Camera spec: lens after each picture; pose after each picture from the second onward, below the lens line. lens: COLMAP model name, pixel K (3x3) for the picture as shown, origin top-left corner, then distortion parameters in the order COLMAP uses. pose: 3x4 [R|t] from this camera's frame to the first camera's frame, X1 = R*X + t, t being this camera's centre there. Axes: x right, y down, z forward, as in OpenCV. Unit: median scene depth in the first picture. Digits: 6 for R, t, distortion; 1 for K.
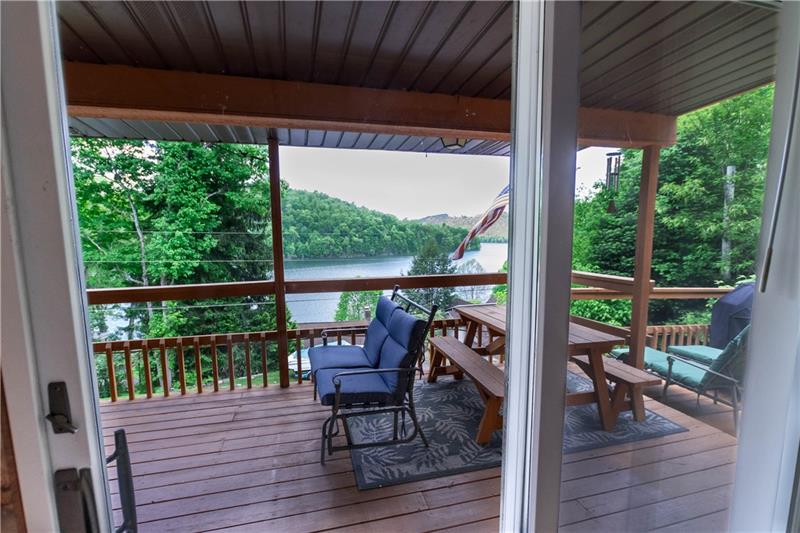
lens RADIAL K [[381.6, 0, 404.1], [0, 381.6, 282.2], [0, 0, 1]] dist [-0.004174, -0.000213]
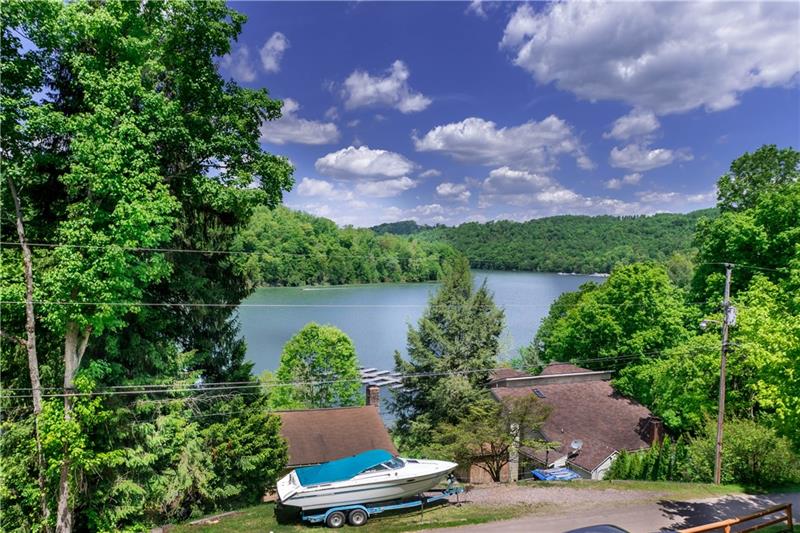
lens RADIAL K [[618.9, 0, 400.4], [0, 618.9, 290.0], [0, 0, 1]] dist [-0.045252, -0.003934]
pose [[0.991130, 0.021764, 0.131104, -0.307781], [-0.013545, 0.997905, -0.063260, -0.025214], [-0.132206, 0.060923, 0.989348, 0.120491]]
